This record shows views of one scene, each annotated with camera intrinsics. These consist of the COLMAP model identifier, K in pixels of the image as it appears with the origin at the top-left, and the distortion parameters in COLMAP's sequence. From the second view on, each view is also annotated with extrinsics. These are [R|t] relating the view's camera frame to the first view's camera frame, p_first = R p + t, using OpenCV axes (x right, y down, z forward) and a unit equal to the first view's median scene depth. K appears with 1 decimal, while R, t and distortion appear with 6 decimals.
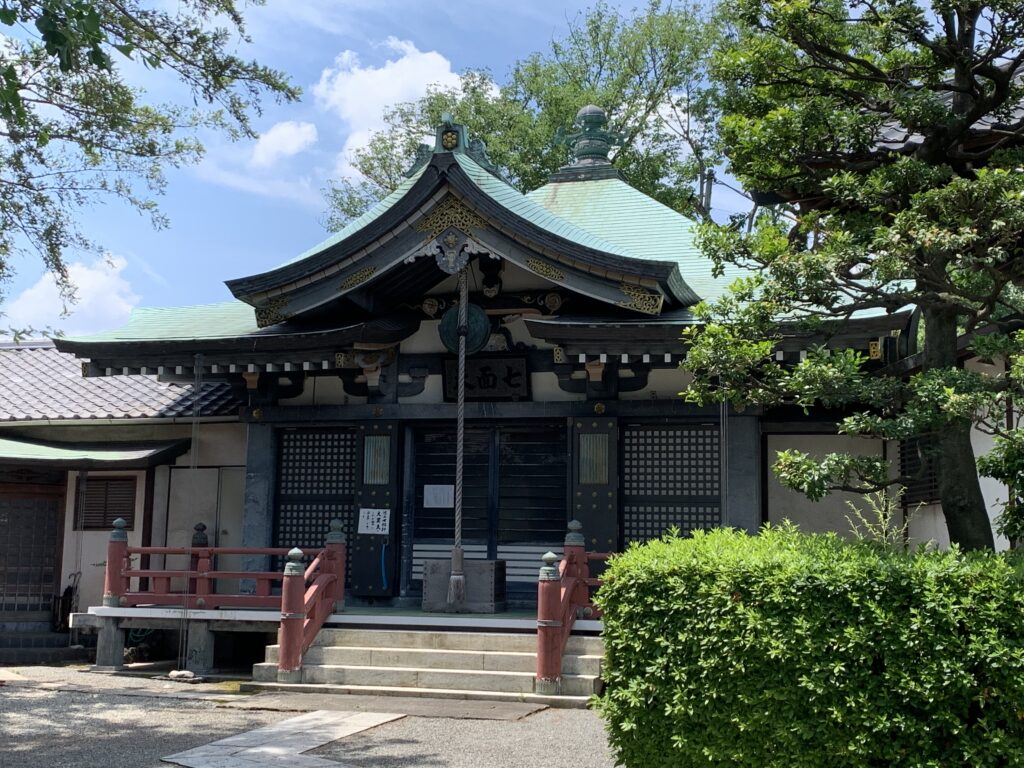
lens RADIAL K [[1399.5, 0, 467.9], [0, 1399.5, 357.7], [0, 0, 1]] dist [0.022627, 0.000000]
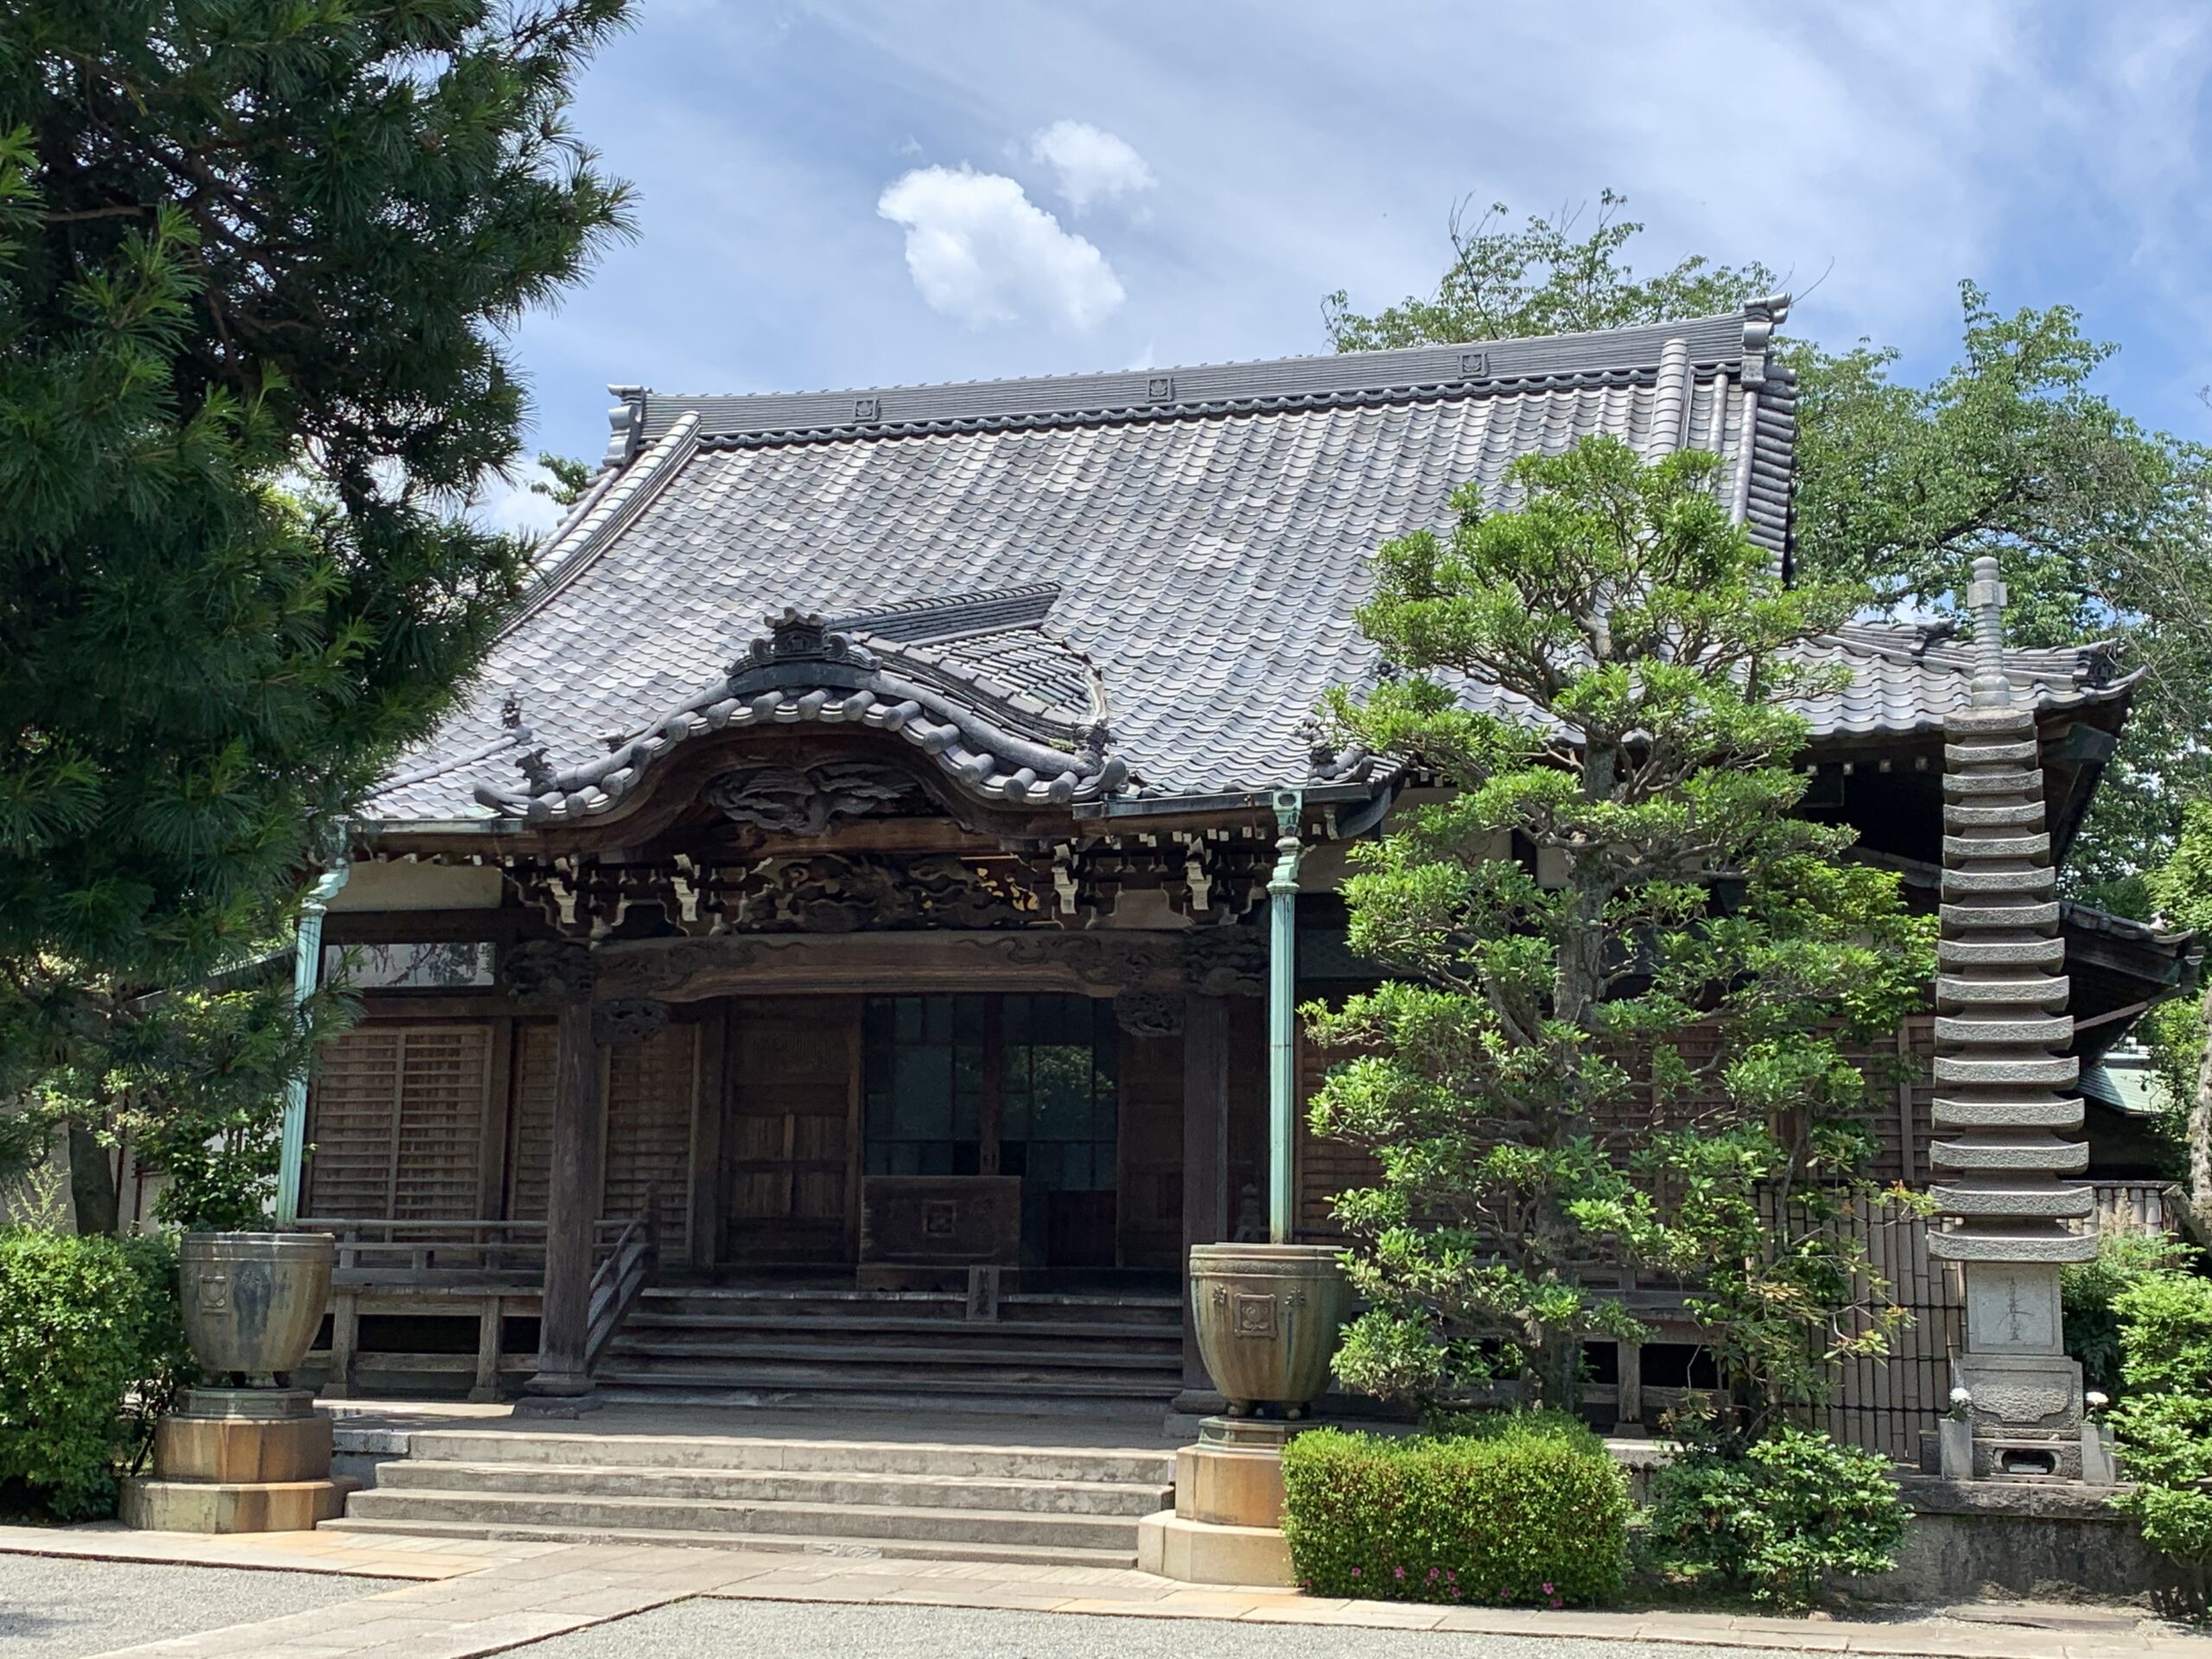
lens RADIAL K [[2704.5, 0, 1105.8], [0, 2704.5, 820.1], [0, 0, 1]] dist [0.020644, 0.000000]
pose [[0.849703, 0.080118, 0.521140, -0.099339], [-0.076133, 0.996673, -0.029092, -0.193270], [-0.521737, -0.014956, 0.852975, -1.294124]]
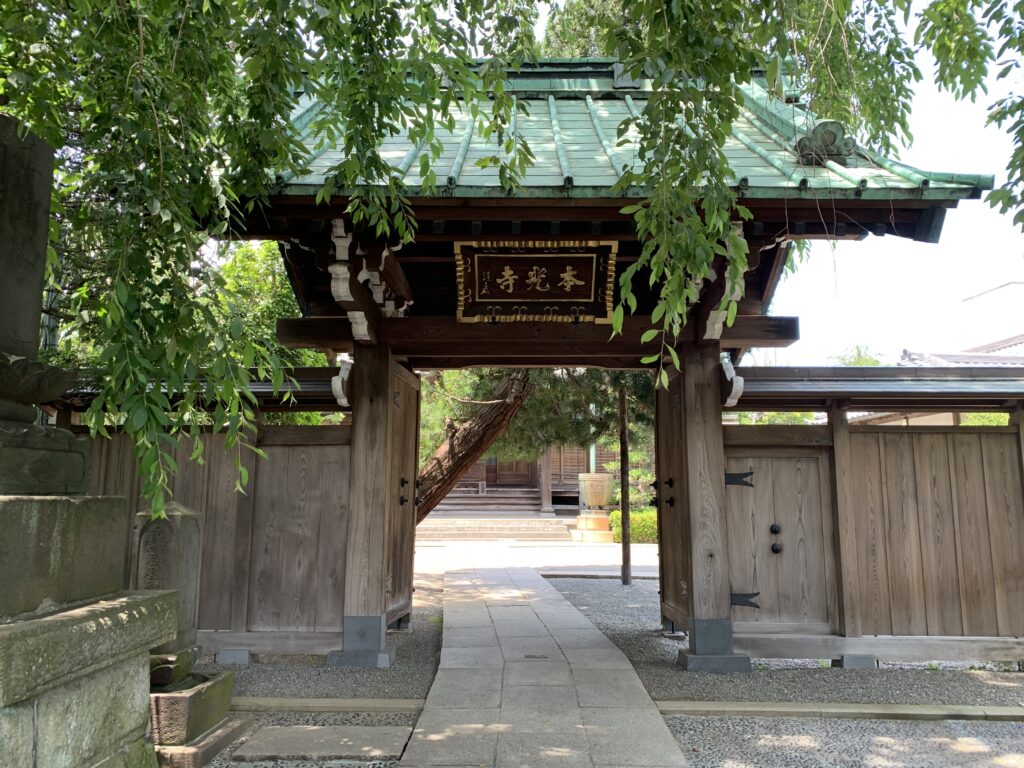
lens RADIAL K [[780.0, 0, 512.2], [0, 780.0, 384.7], [0, 0, 1]] dist [0.026832, -0.008731]
pose [[0.591842, 0.107689, 0.798828, -1.319451], [-0.111877, 0.992418, -0.050899, -0.089306], [-0.798253, -0.059247, 0.599402, -1.063169]]
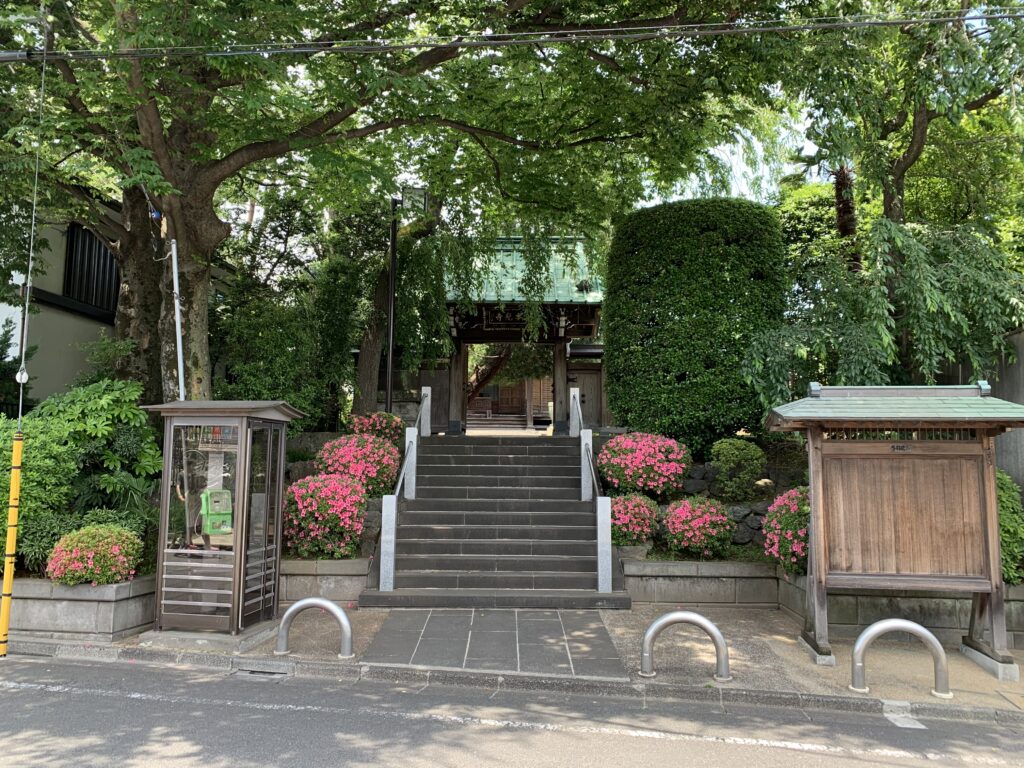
lens RADIAL K [[780.0, 0, 511.7], [0, 780.0, 383.4], [0, 0, 1]] dist [0.026832, -0.008731]
pose [[0.596857, 0.070174, 0.799273, -2.628600], [-0.113300, 0.993557, -0.002625, -0.022614], [-0.794308, -0.088991, 0.600962, -2.106189]]
